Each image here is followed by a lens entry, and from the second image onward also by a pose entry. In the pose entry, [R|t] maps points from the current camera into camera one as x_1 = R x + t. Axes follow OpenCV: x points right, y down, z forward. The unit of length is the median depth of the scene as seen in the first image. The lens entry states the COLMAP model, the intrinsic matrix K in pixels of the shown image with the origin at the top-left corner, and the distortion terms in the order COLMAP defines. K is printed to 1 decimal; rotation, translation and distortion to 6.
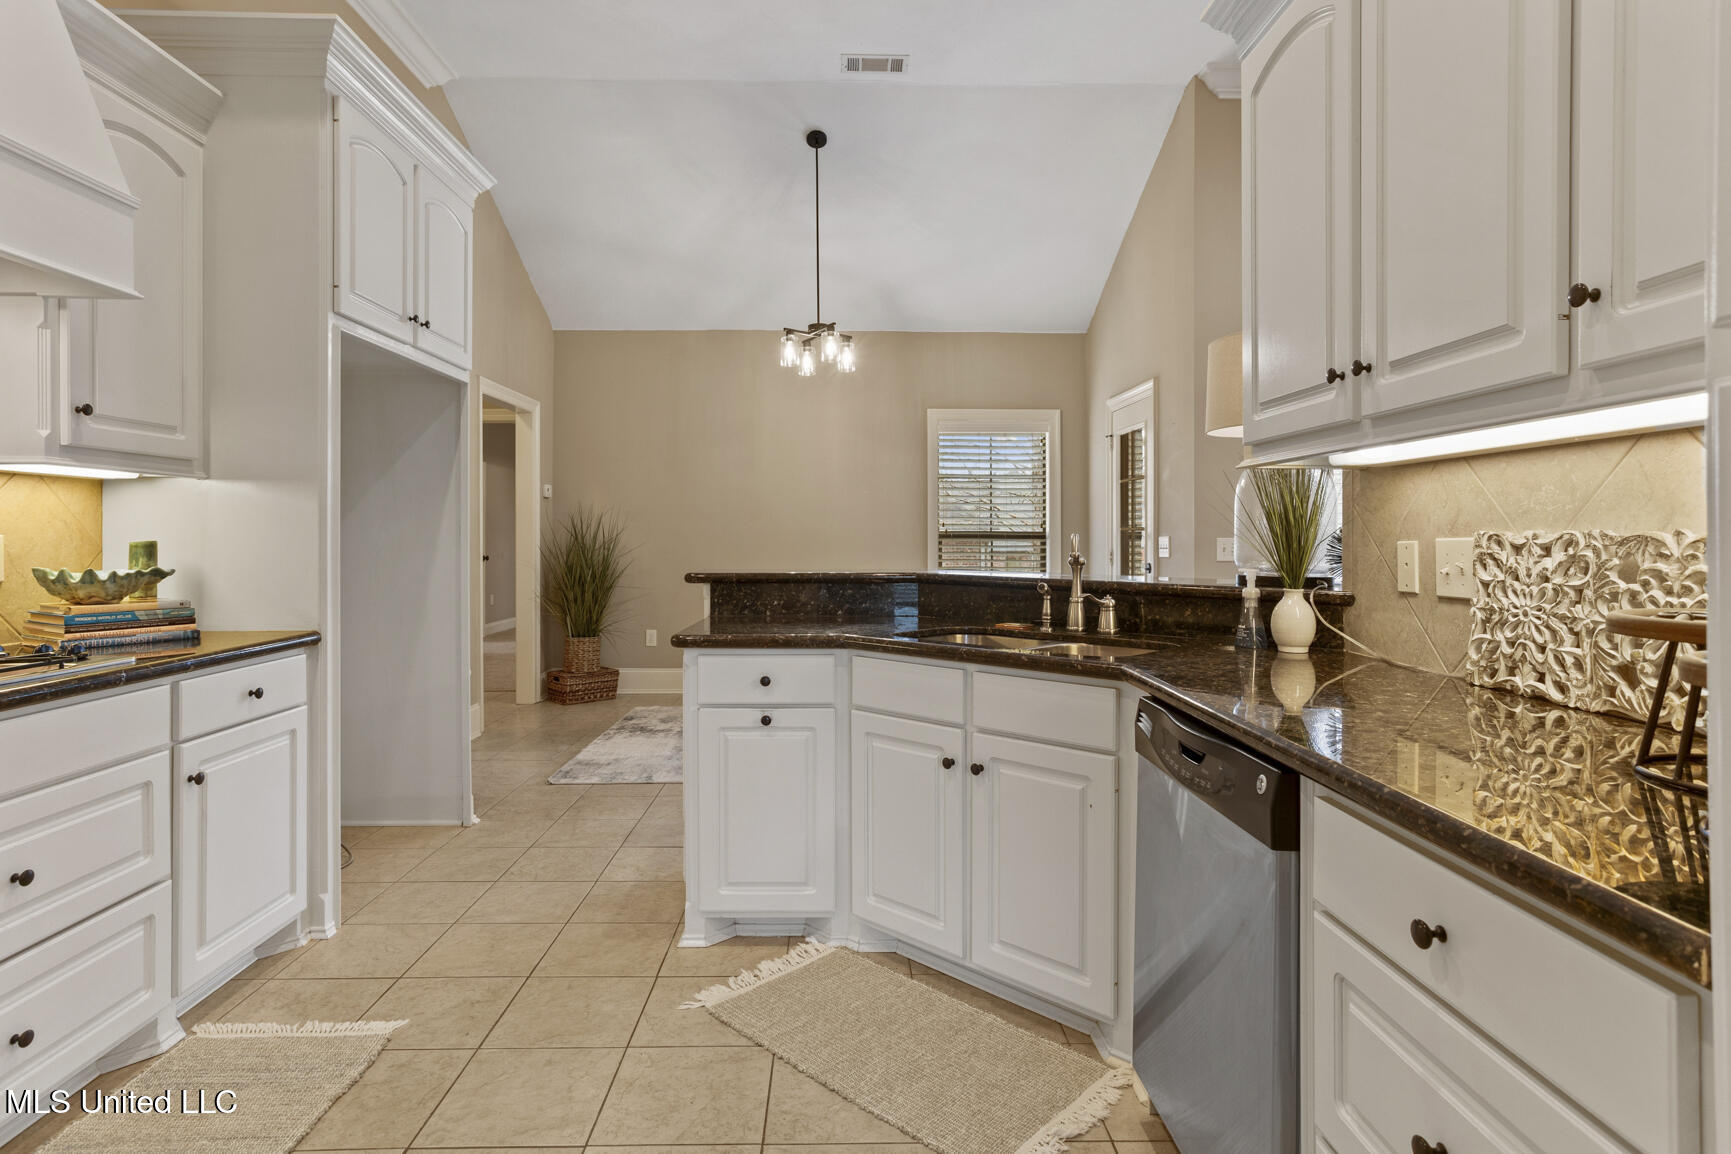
lens RADIAL K [[921.5, 0, 859.0], [0, 921.5, 531.6], [0, 0, 1]] dist [-0.029533, 0.025280]
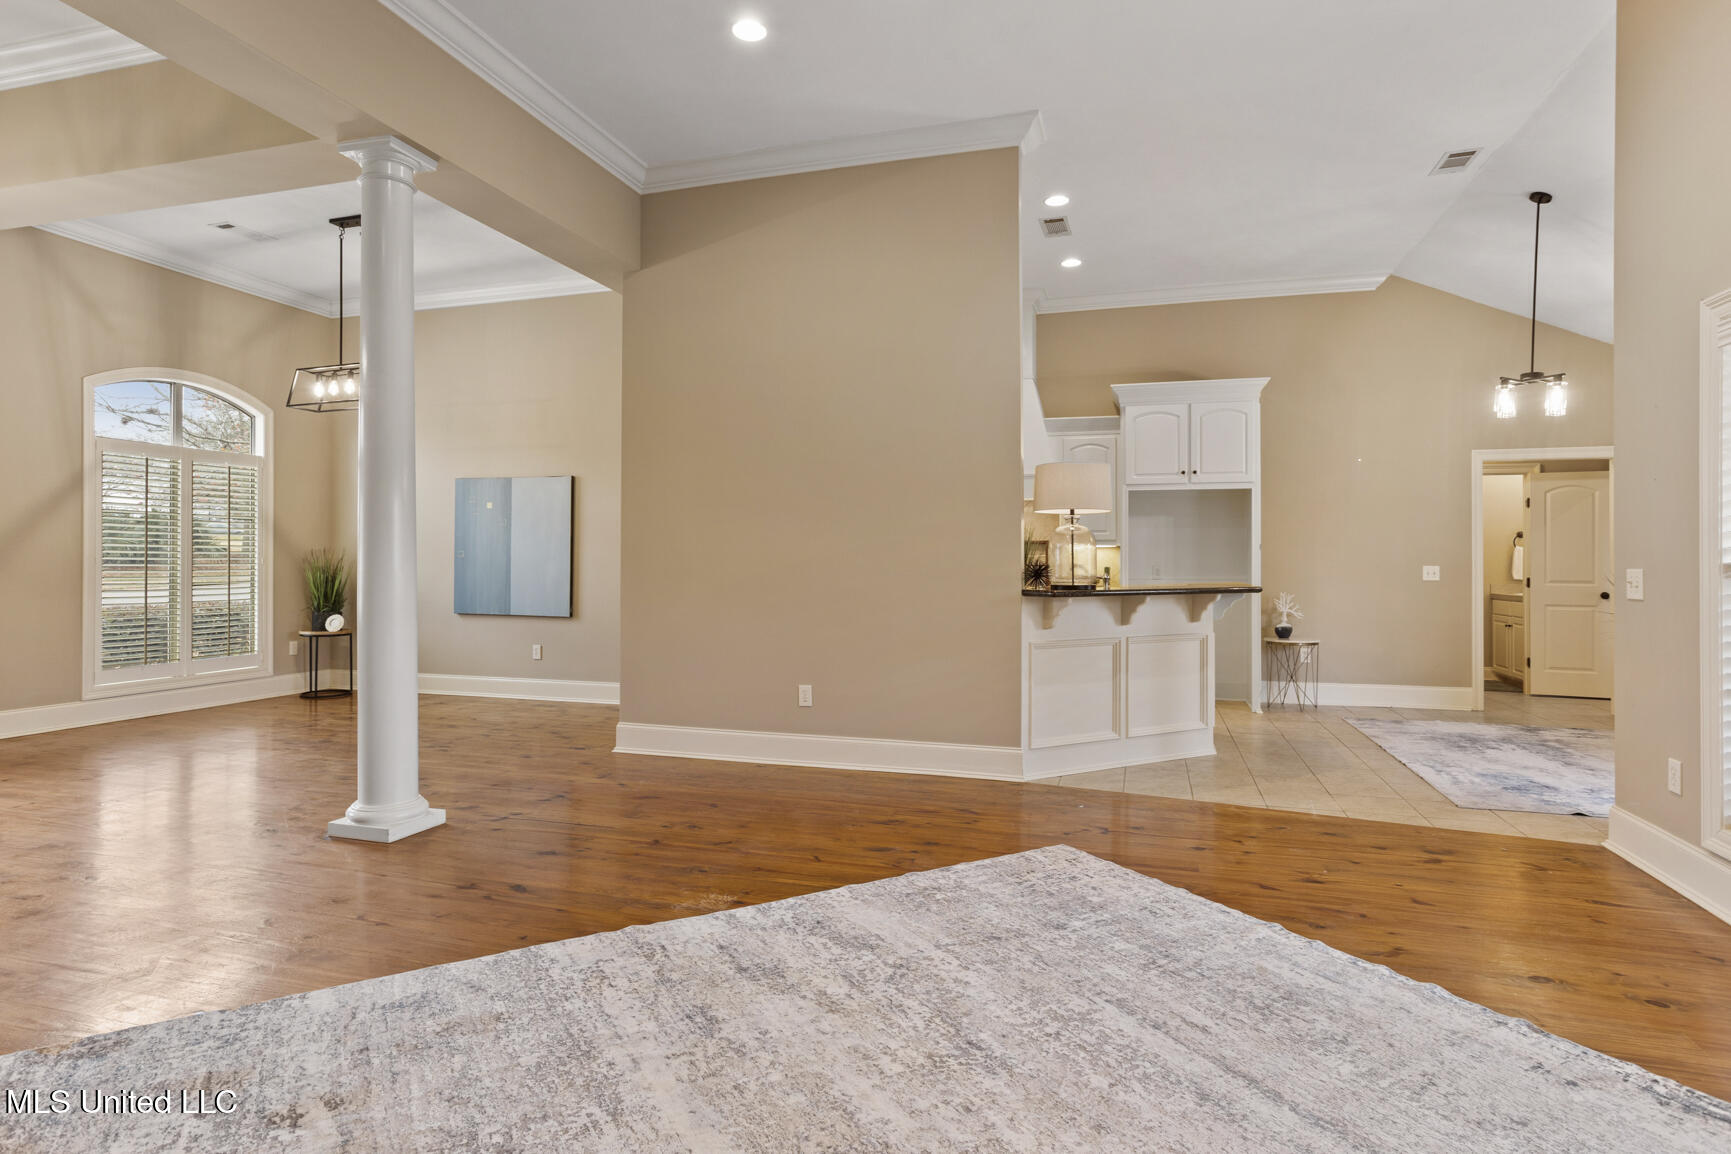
lens RADIAL K [[926.1, 0, 857.0], [0, 926.1, 559.5], [0, 0, 1]] dist [-0.031438, 0.026678]
pose [[-0.309149, -0.004264, -0.951004, 2.808806], [0.001292, 0.999987, -0.004904, 0.000370], [0.951013, -0.002744, -0.309140, 1.308159]]
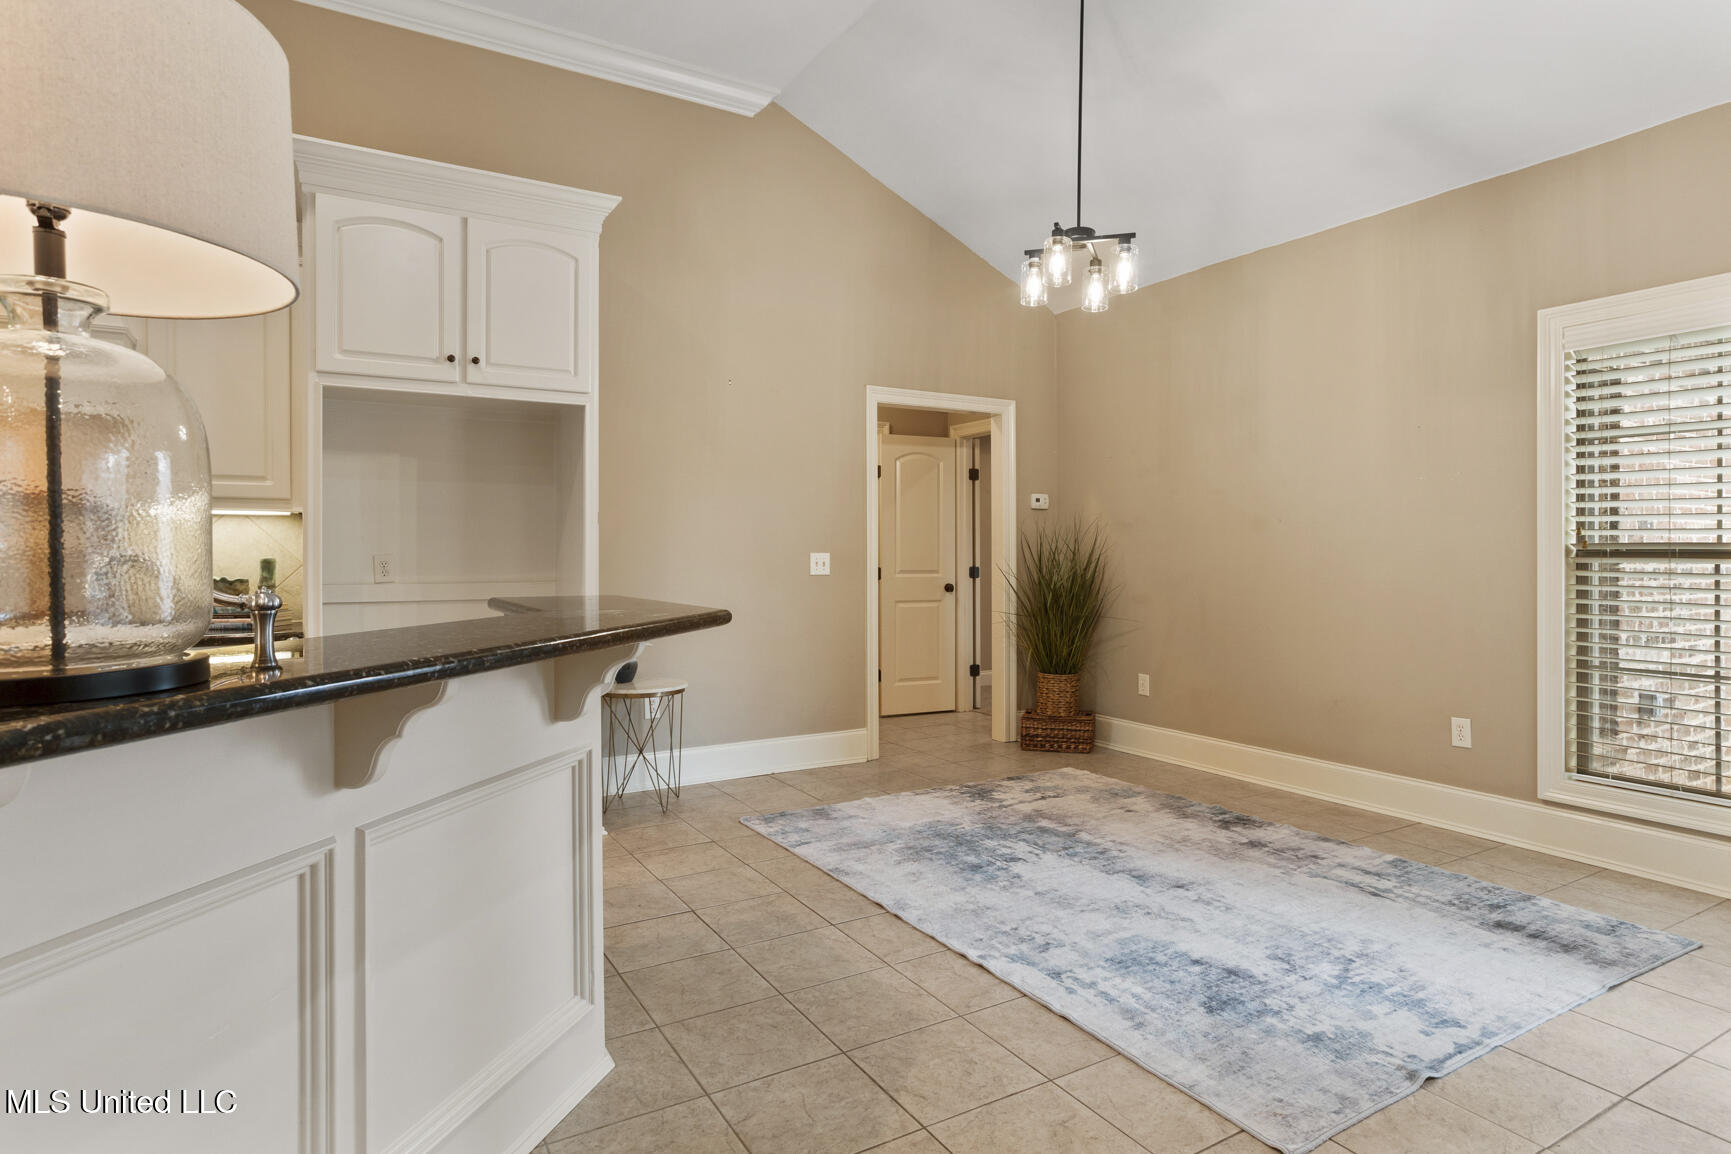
lens RADIAL K [[948.3, 0, 866.0], [0, 948.3, 552.7], [0, 0, 1]] dist [-0.005098, 0.000794]
pose [[0.493107, -0.000477, -0.869968, 1.060552], [0.005532, 0.999981, 0.002587, 0.003709], [0.869951, -0.006089, 0.493101, 1.217559]]
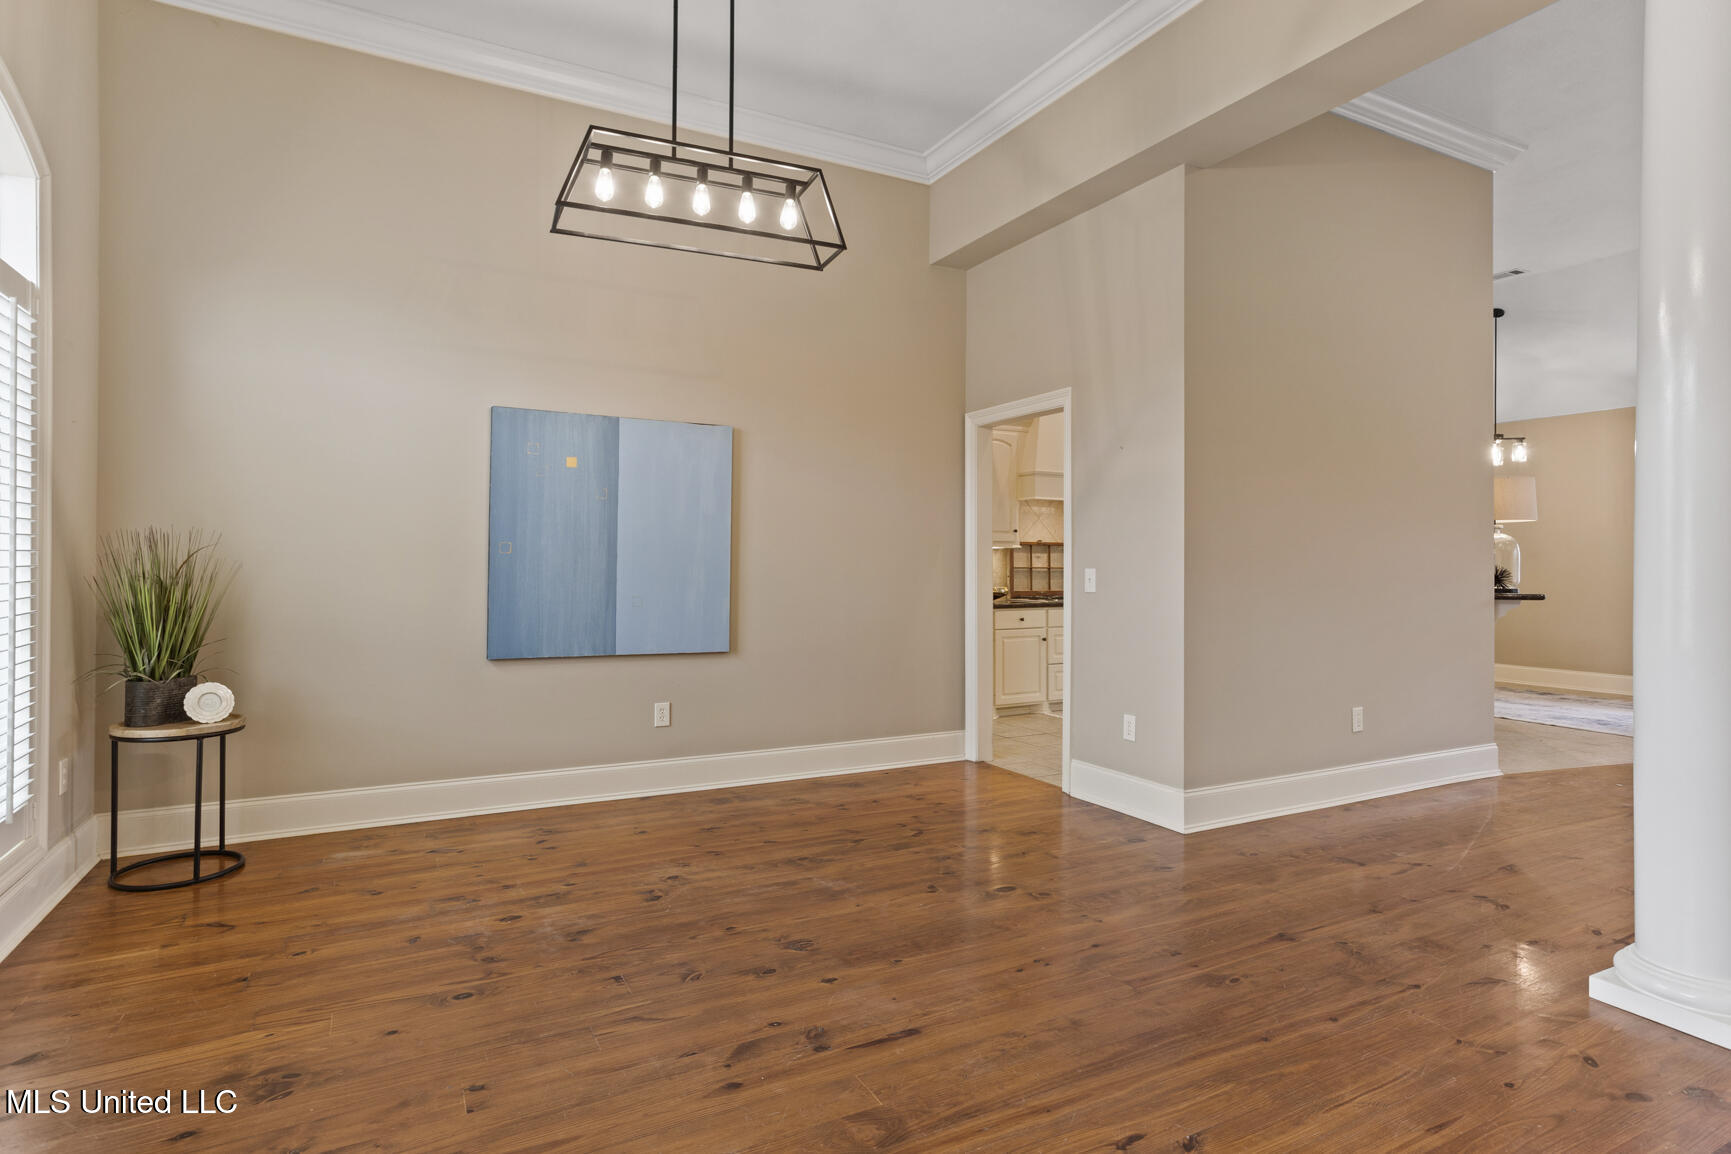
lens RADIAL K [[914.4, 0, 867.7], [0, 914.4, 565.2], [0, 0, 1]] dist [-0.026605, 0.025094]
pose [[0.453187, -0.000478, -0.891415, 1.915564], [-0.000509, 1.000000, -0.000796, -0.004694], [0.891415, 0.000815, 0.453186, -1.465932]]
